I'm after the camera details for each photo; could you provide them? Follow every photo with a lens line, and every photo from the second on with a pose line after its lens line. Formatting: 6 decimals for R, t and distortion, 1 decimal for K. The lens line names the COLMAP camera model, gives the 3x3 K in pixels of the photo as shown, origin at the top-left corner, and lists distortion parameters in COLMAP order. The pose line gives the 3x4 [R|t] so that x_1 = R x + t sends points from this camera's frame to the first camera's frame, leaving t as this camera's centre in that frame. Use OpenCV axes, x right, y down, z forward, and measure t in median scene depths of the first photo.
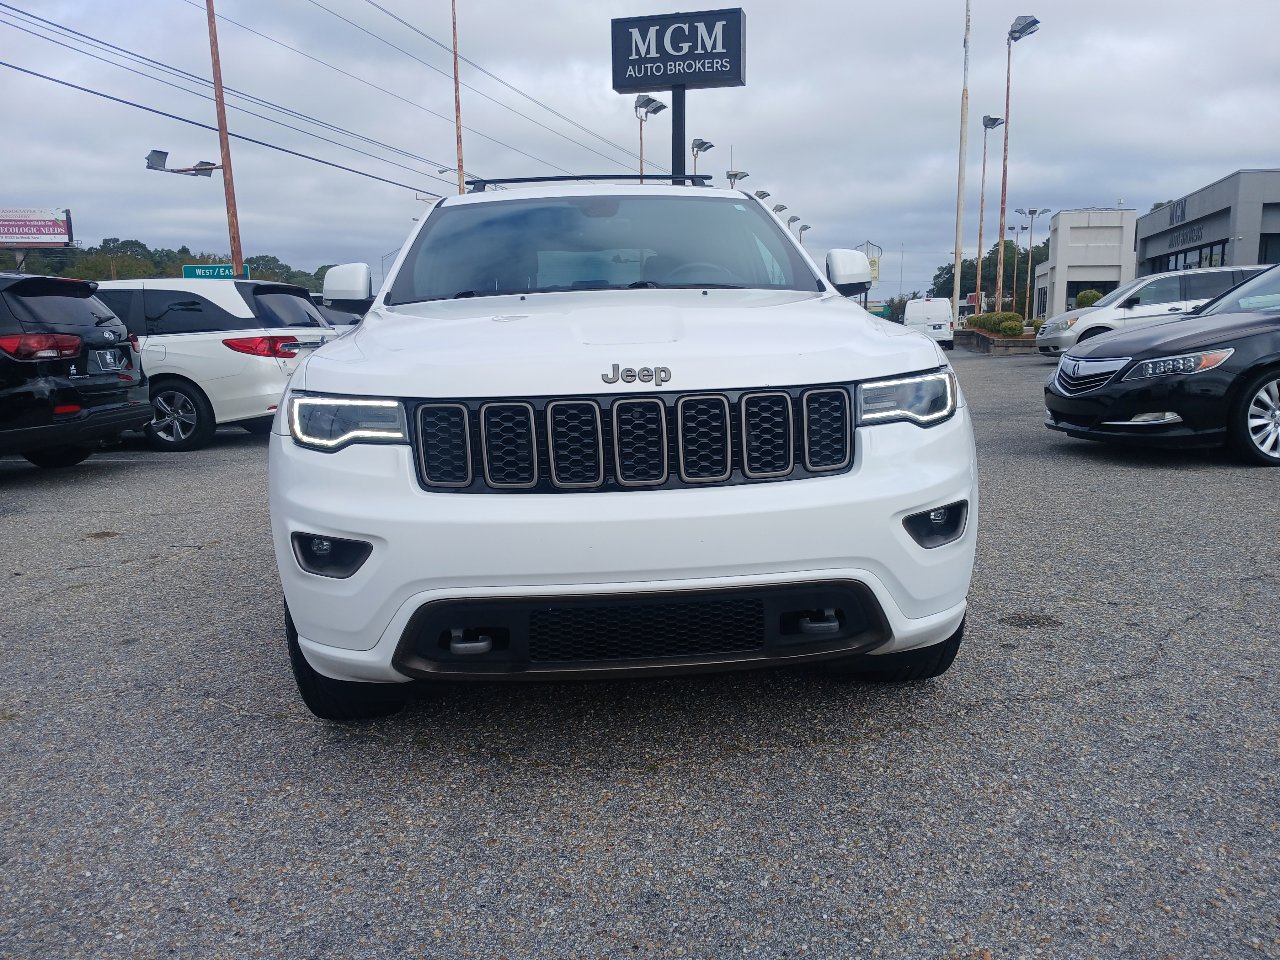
lens RADIAL K [[996.4, 0, 650.7], [0, 996.4, 481.7], [0, 0, 1]] dist [0.057619, -0.129200]
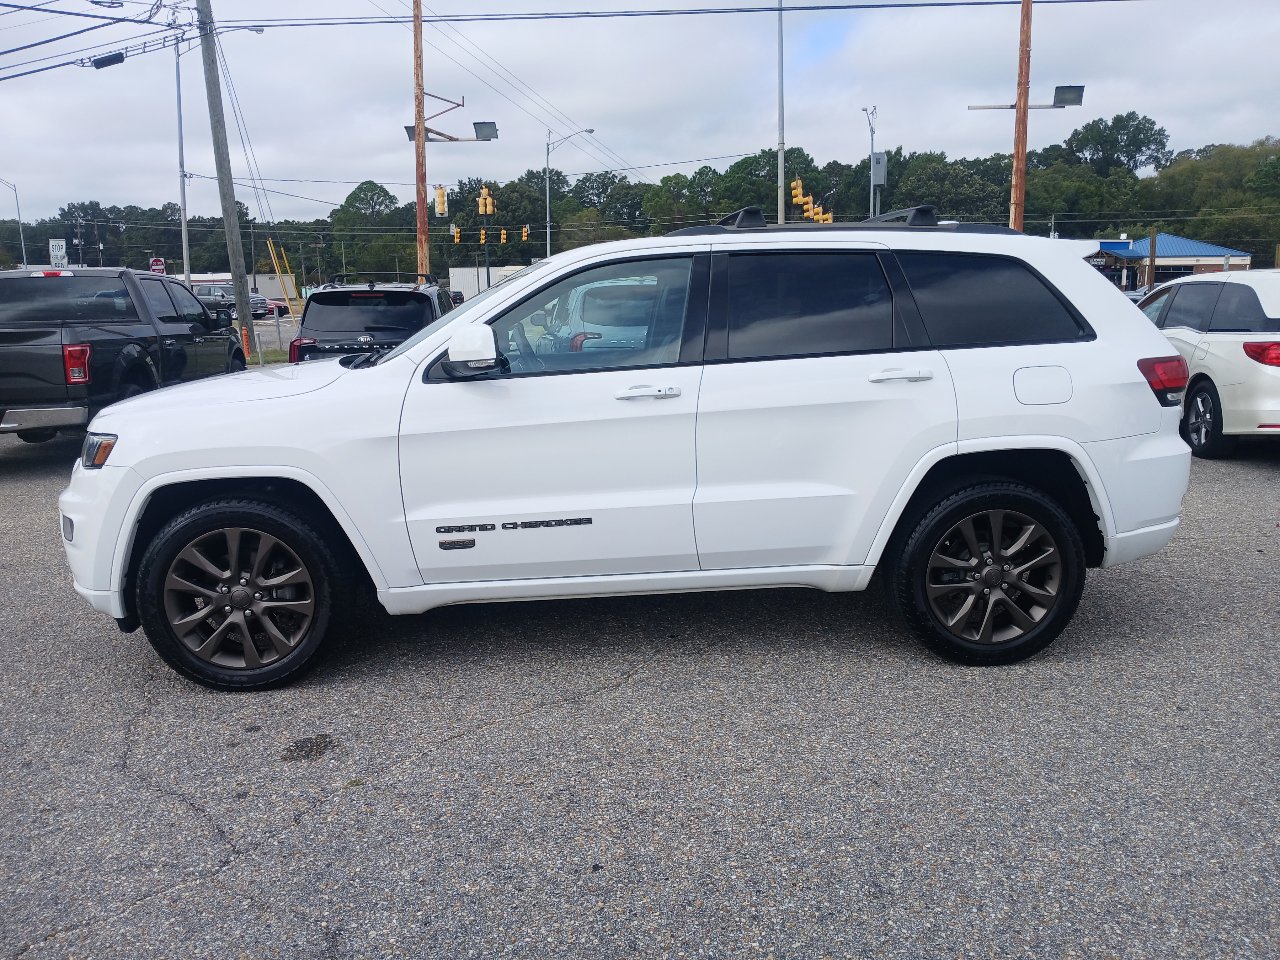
lens RADIAL K [[992.4, 0, 640.0], [0, 992.4, 480.0], [0, 0, 1]] dist [0.080552, -0.162919]
pose [[-0.013911, 0.205800, -0.978495, 1.473158], [-0.148243, 0.967351, 0.205563, -0.399060], [0.988853, 0.147915, 0.017052, 1.509658]]
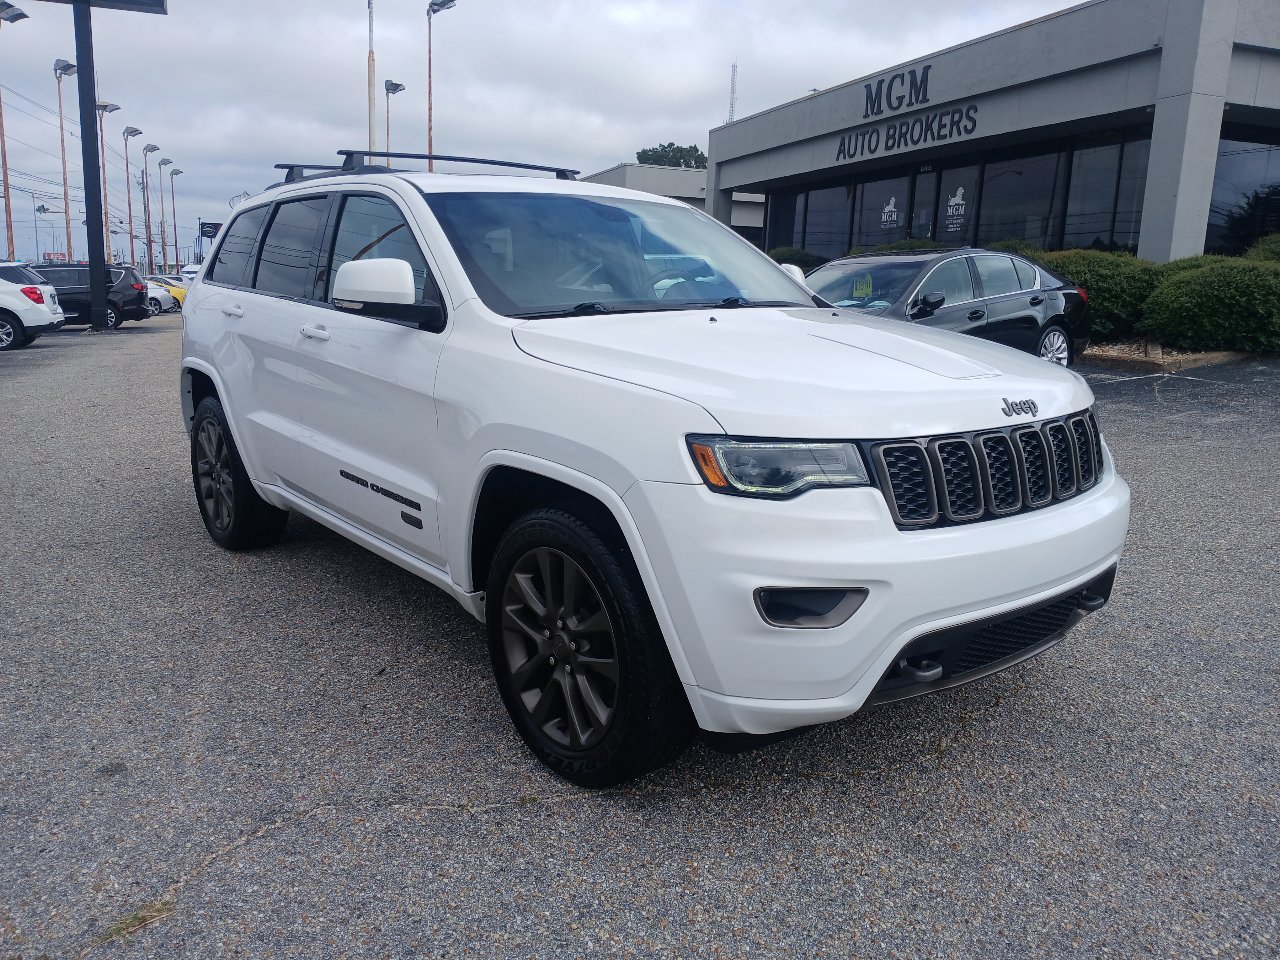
lens RADIAL K [[996.4, 0, 650.7], [0, 996.4, 481.7], [0, 0, 1]] dist [0.057619, -0.129200]
pose [[0.819824, -0.080274, 0.566961, -0.761517], [0.057266, 0.996655, 0.058305, -0.086098], [-0.569745, -0.015332, 0.821679, 0.230220]]
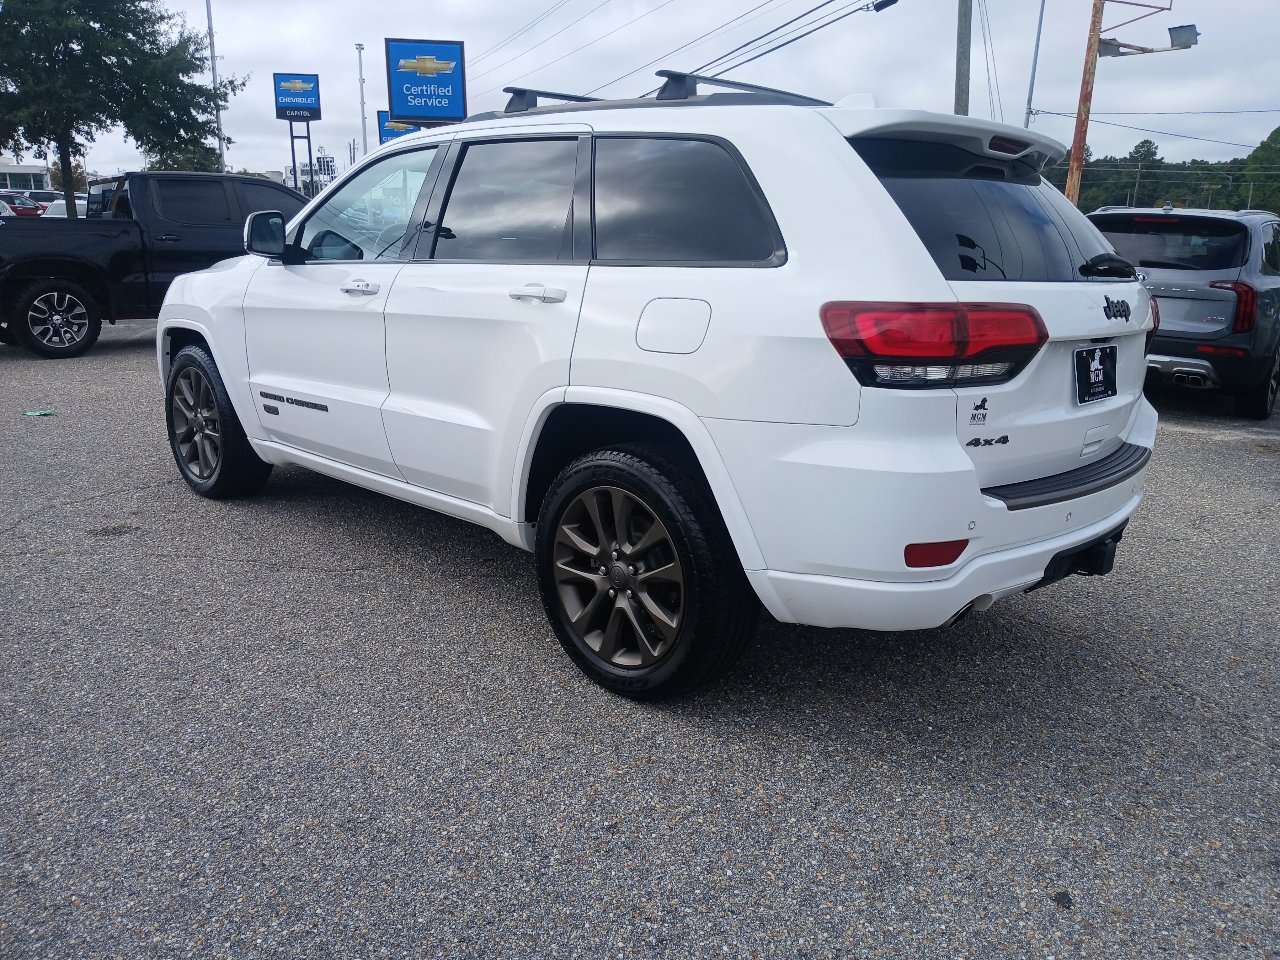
lens RADIAL K [[995.5, 0, 643.0], [0, 995.5, 479.7], [0, 0, 1]] dist [0.059187, -0.127038]
pose [[-0.756062, 0.159505, -0.634767, 0.784001], [-0.117326, 0.921109, 0.371204, -0.528698], [0.643899, 0.355127, -0.677701, 2.662100]]
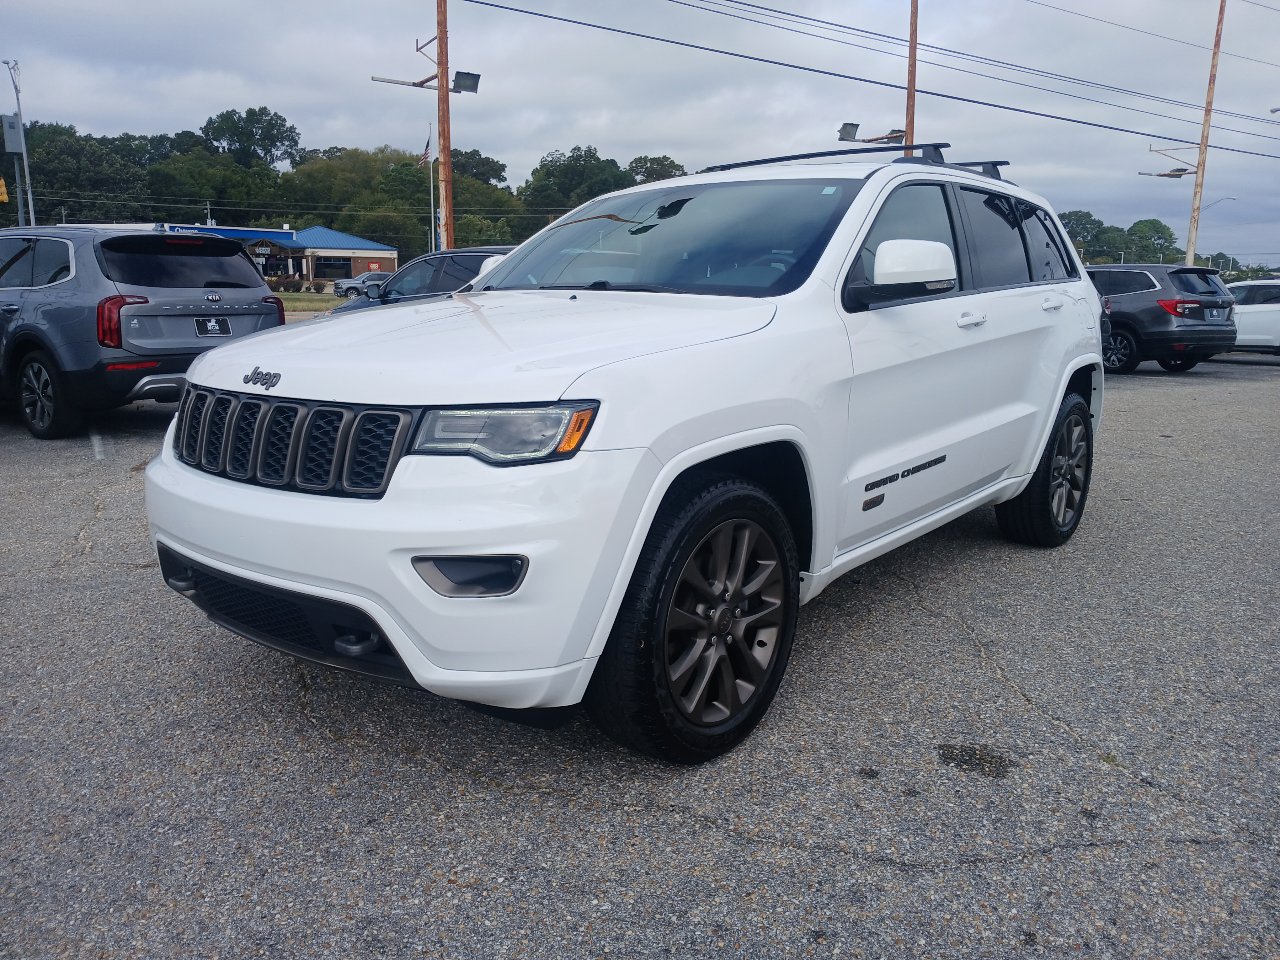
lens RADIAL K [[995.5, 0, 643.0], [0, 995.5, 479.7], [0, 0, 1]] dist [0.059187, -0.127038]
pose [[0.717611, 0.161890, -0.677367, 0.806982], [-0.134197, 0.986523, 0.093608, -0.119176], [0.683392, 0.023727, 0.729666, 0.361900]]
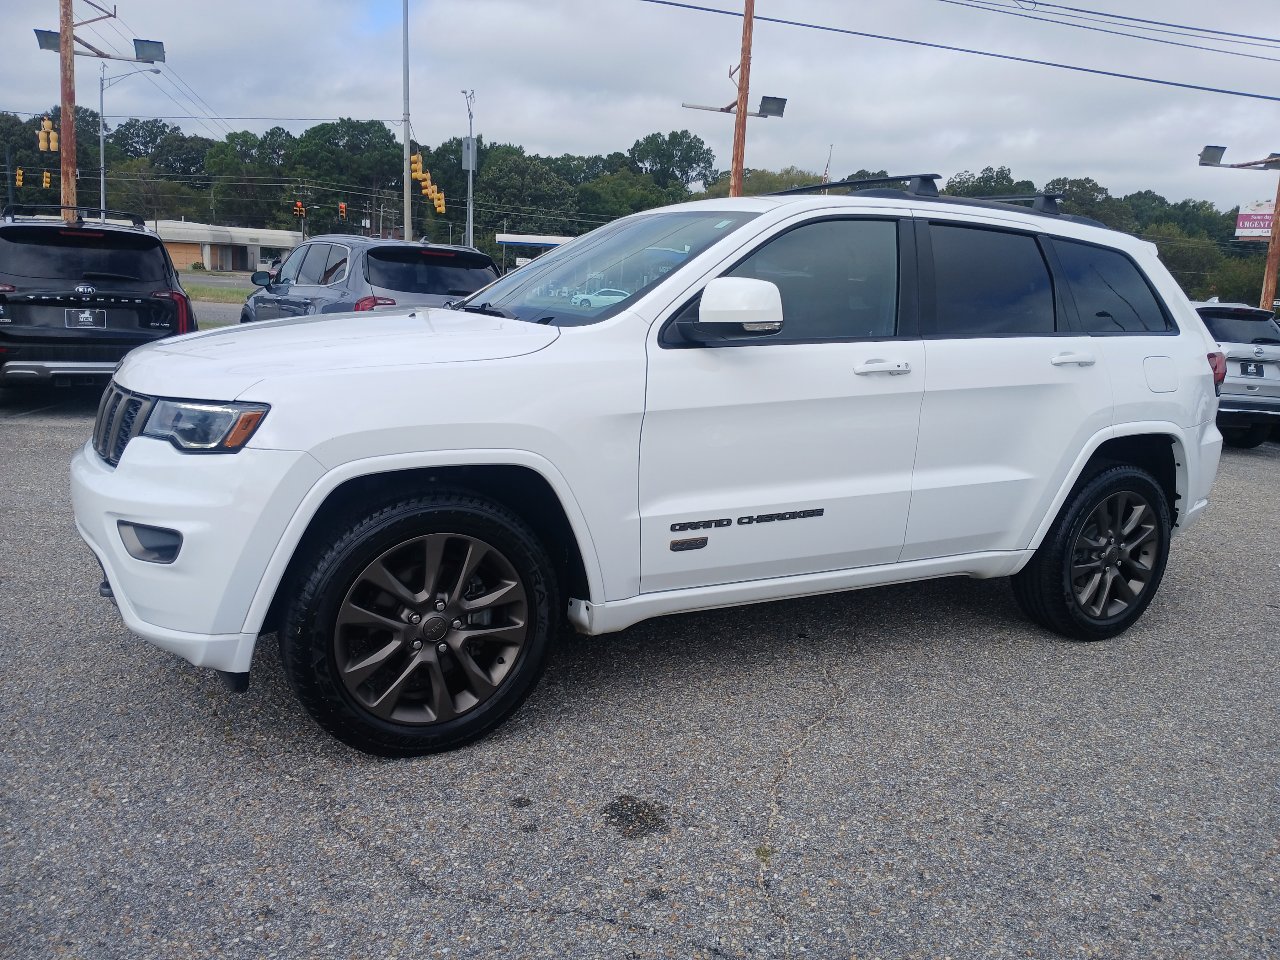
lens RADIAL K [[992.4, 0, 640.0], [0, 992.4, 480.0], [0, 0, 1]] dist [0.080552, -0.162919]
pose [[0.394510, 0.218579, -0.892516, 1.154665], [-0.214325, 0.966395, 0.141935, -0.229217], [0.893547, 0.135294, 0.428100, 0.814950]]
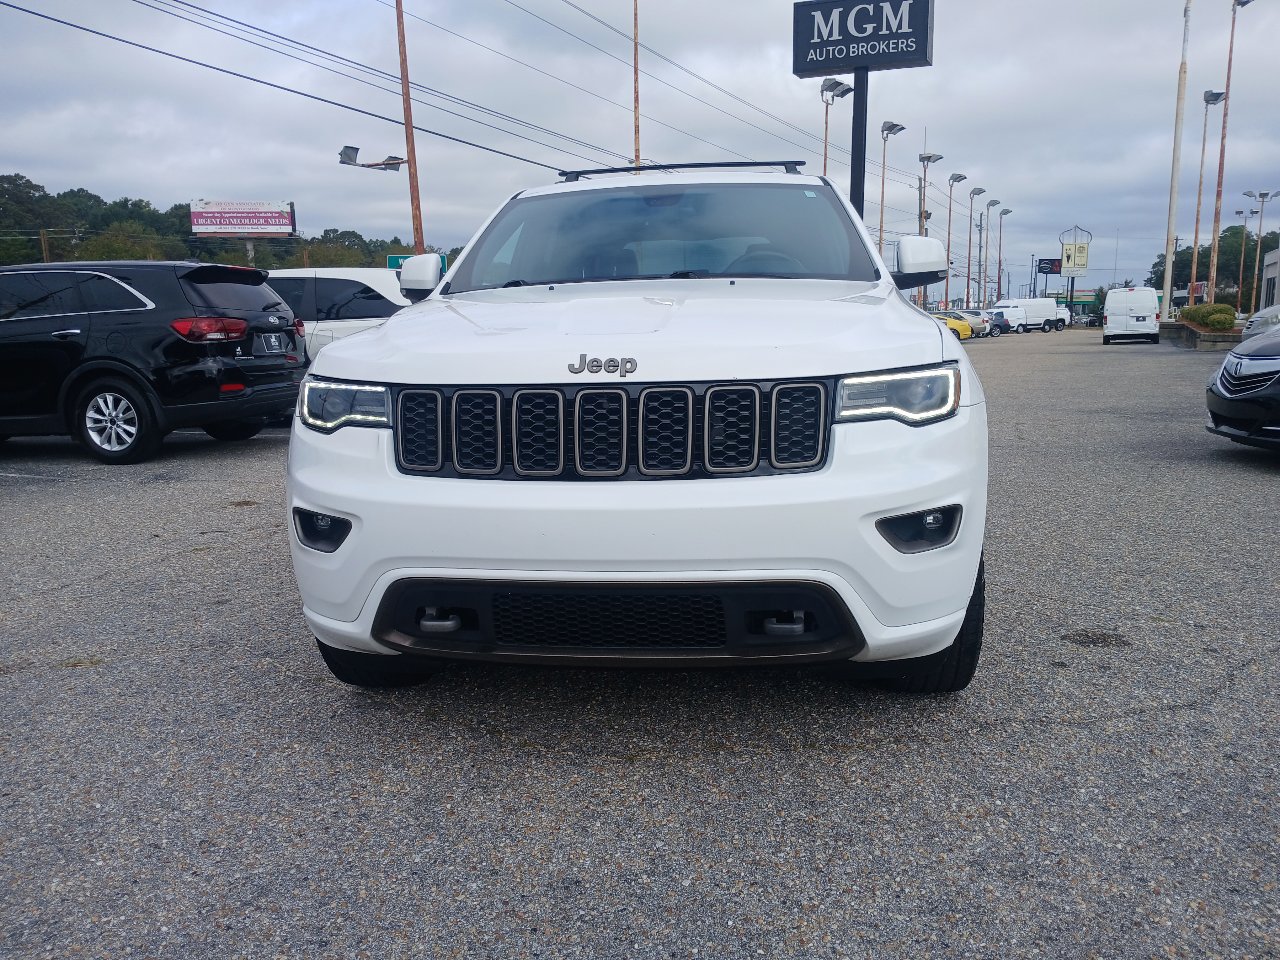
lens RADIAL K [[995.5, 0, 643.0], [0, 995.5, 479.7], [0, 0, 1]] dist [0.059187, -0.127038]
pose [[0.981560, 0.039432, -0.187046, 0.164641], [-0.037637, 0.999205, 0.013141, -0.005344], [0.187415, -0.005859, 0.982263, 0.016775]]
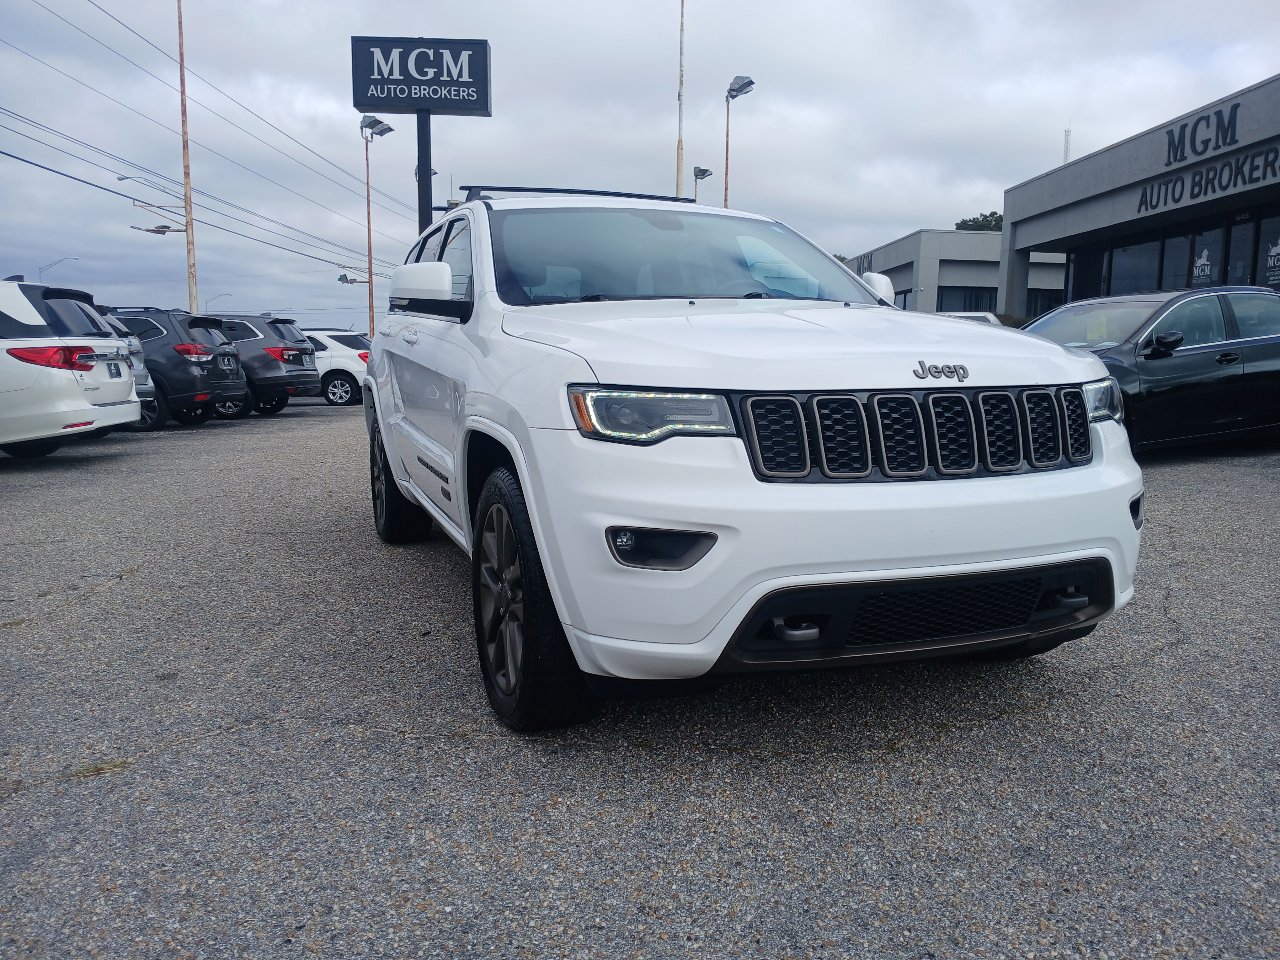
lens RADIAL K [[995.5, 0, 643.0], [0, 995.5, 479.7], [0, 0, 1]] dist [0.059187, -0.127038]
pose [[0.957805, -0.009209, 0.287271, -0.478933], [0.018758, 0.999359, -0.030505, 0.027626], [-0.286806, 0.034607, 0.957363, 0.047246]]
